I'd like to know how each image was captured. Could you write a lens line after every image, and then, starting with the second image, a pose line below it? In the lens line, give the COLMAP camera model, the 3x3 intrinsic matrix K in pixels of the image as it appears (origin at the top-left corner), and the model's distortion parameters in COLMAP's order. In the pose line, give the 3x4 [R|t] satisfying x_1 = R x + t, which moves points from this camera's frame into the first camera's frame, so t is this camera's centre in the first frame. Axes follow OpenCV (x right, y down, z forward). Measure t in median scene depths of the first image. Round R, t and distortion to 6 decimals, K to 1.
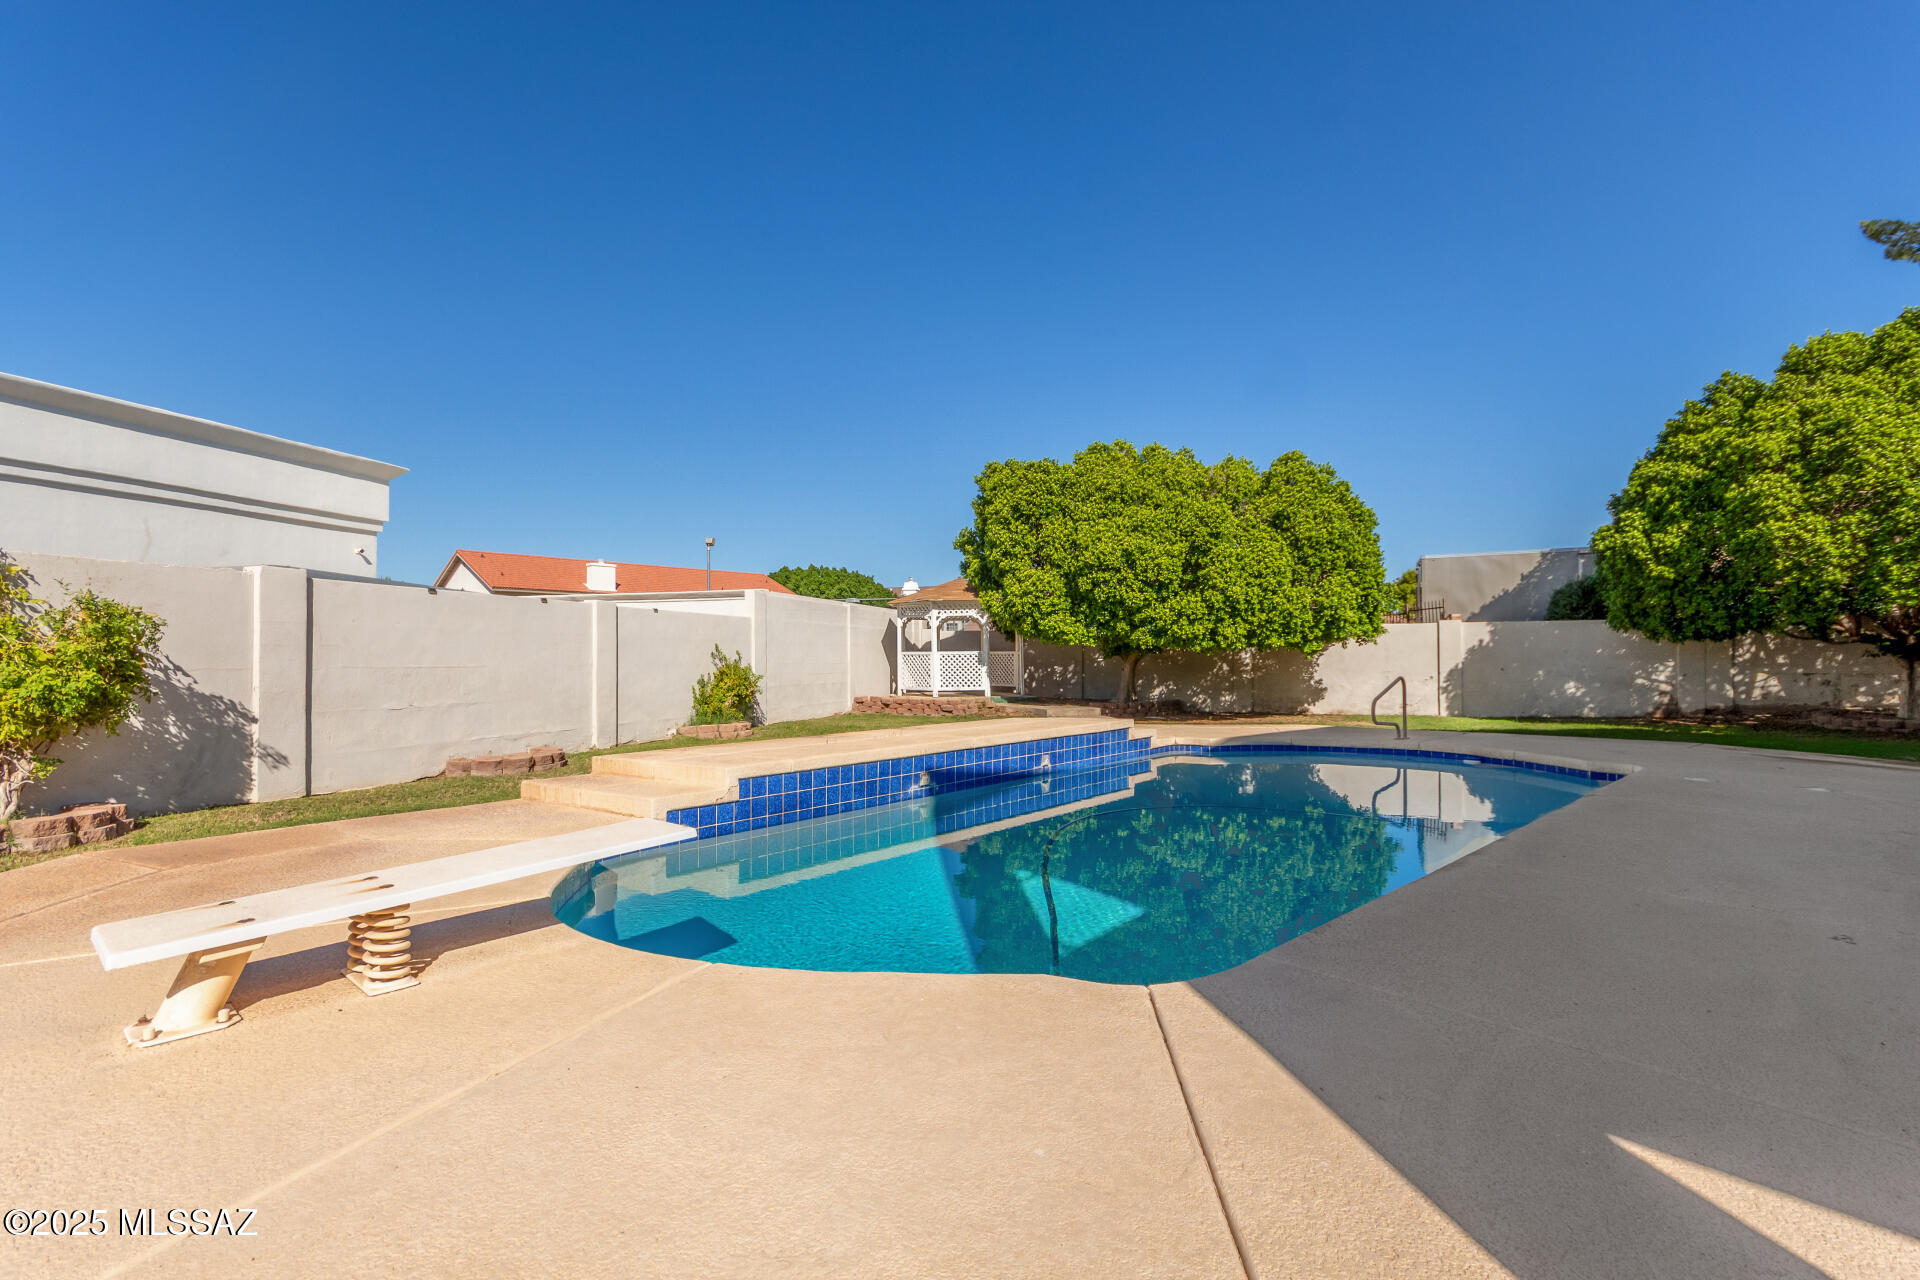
lens RADIAL K [[882.3, 0, 964.0], [0, 882.3, 648.0], [0, 0, 1]] dist [-0.000139, -0.000251]
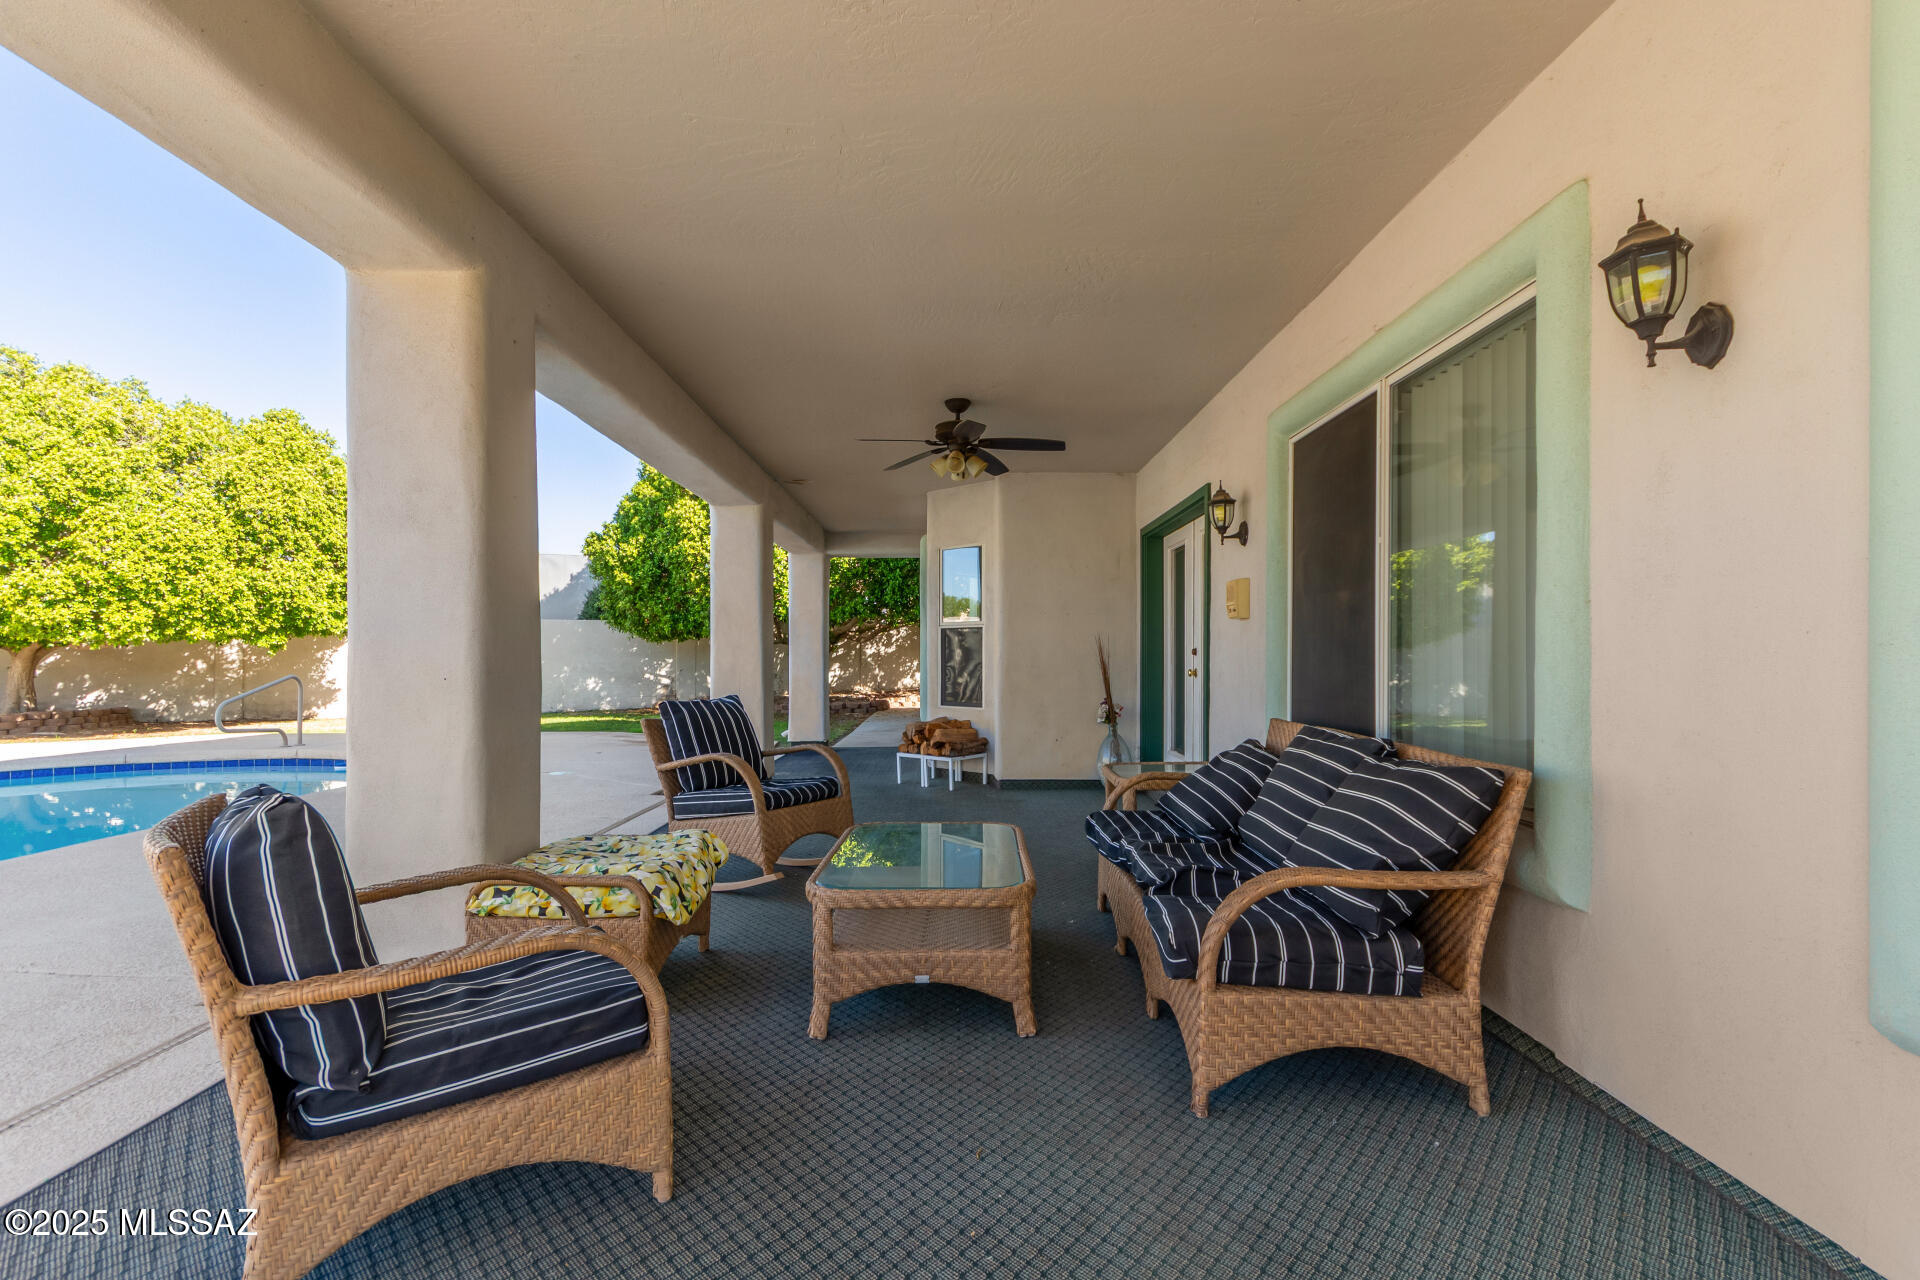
lens RADIAL K [[882.3, 0, 964.0], [0, 882.3, 648.0], [0, 0, 1]] dist [-0.000139, -0.000251]
pose [[0.687099, 0.010918, 0.726481, 0.243384], [-0.013019, 0.999912, -0.002714, -0.000327], [-0.726447, -0.007593, 0.687181, -0.068892]]
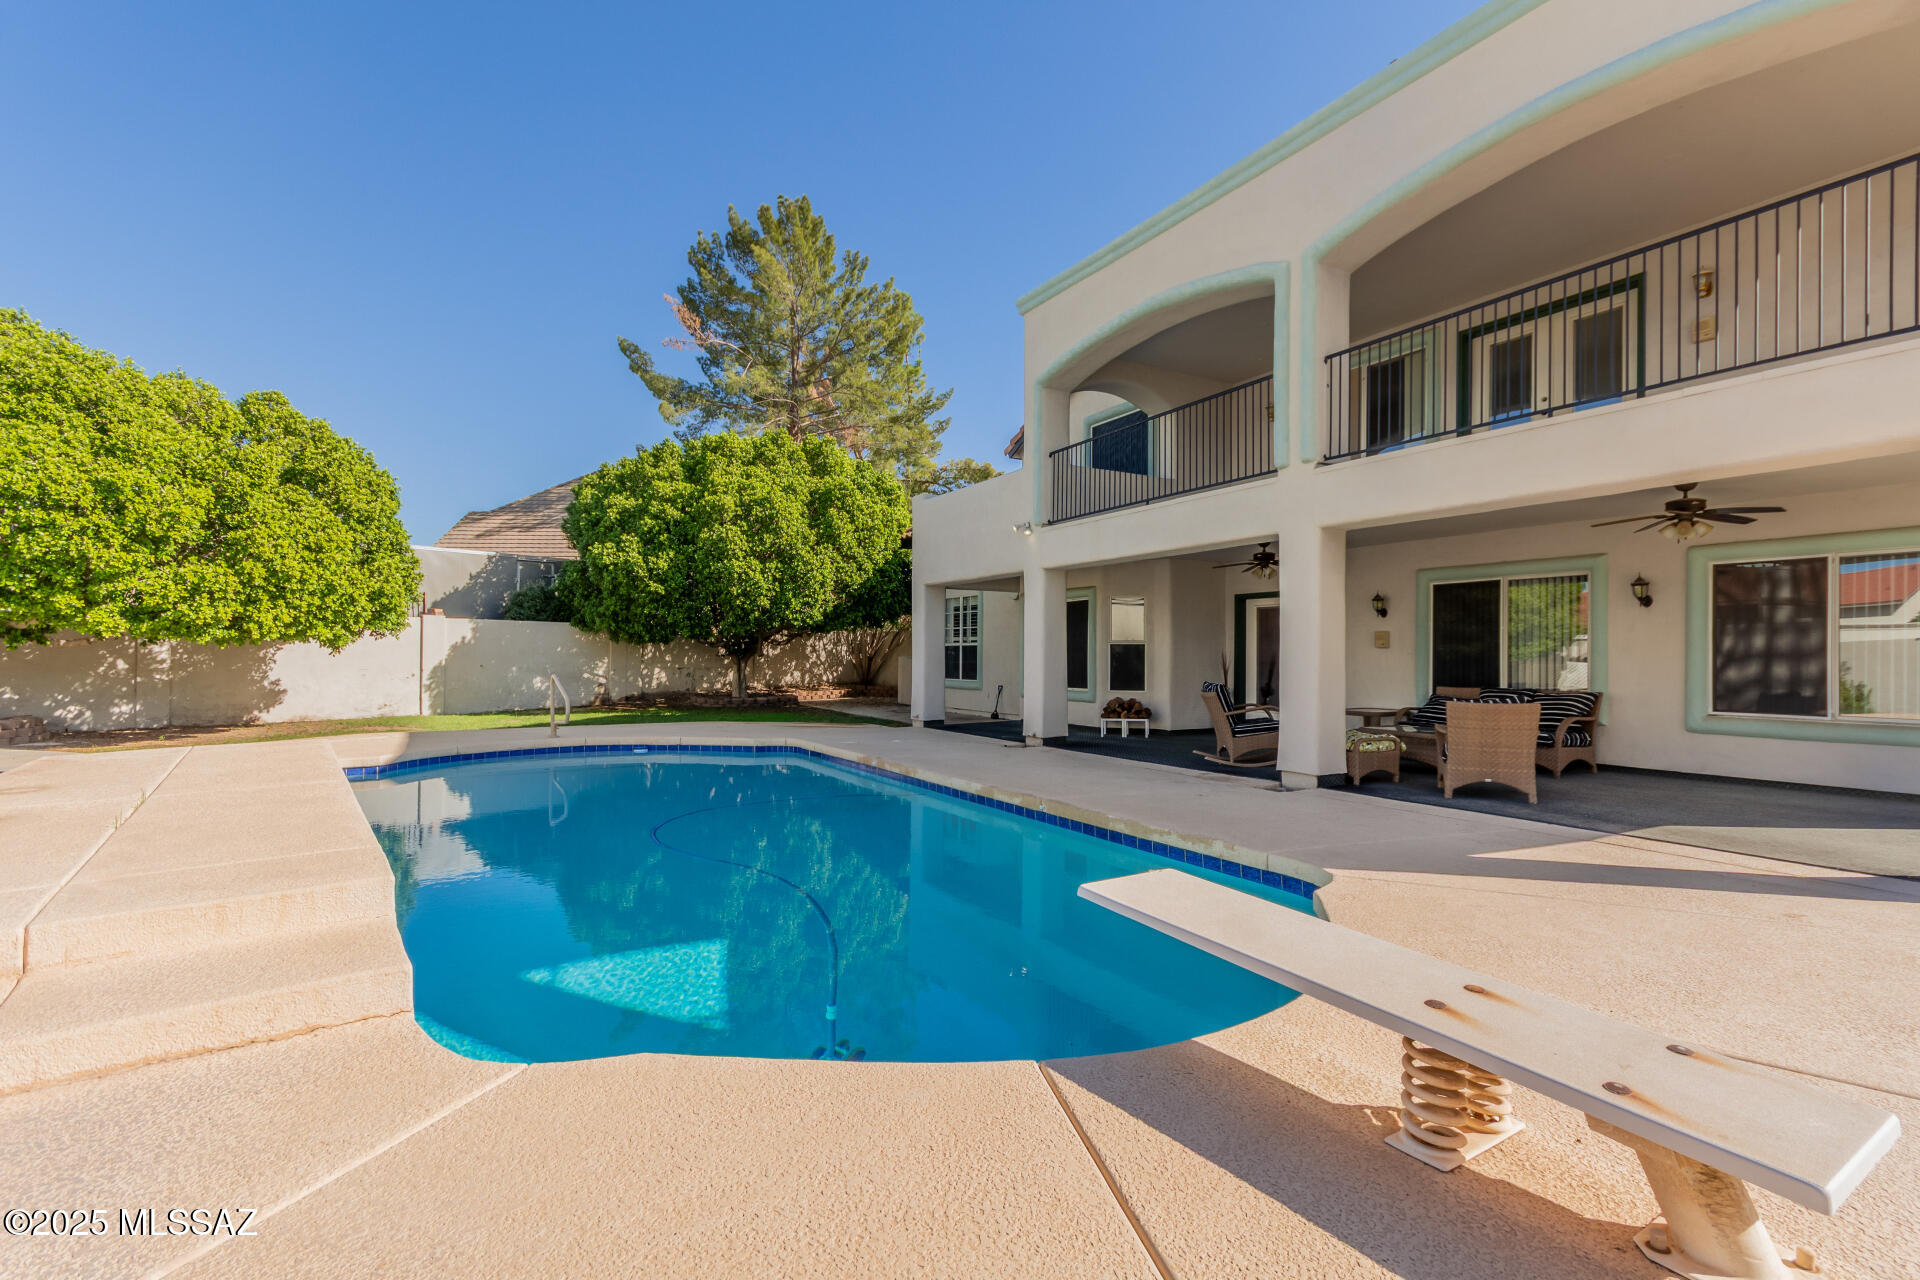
lens RADIAL K [[882.3, 0, 964.0], [0, 882.3, 648.0], [0, 0, 1]] dist [-0.000139, -0.000251]
pose [[0.245326, 0.015245, 0.969321, -0.278294], [-0.020286, 0.999738, -0.010590, 0.003115], [-0.969228, -0.017066, 0.245571, 0.232702]]
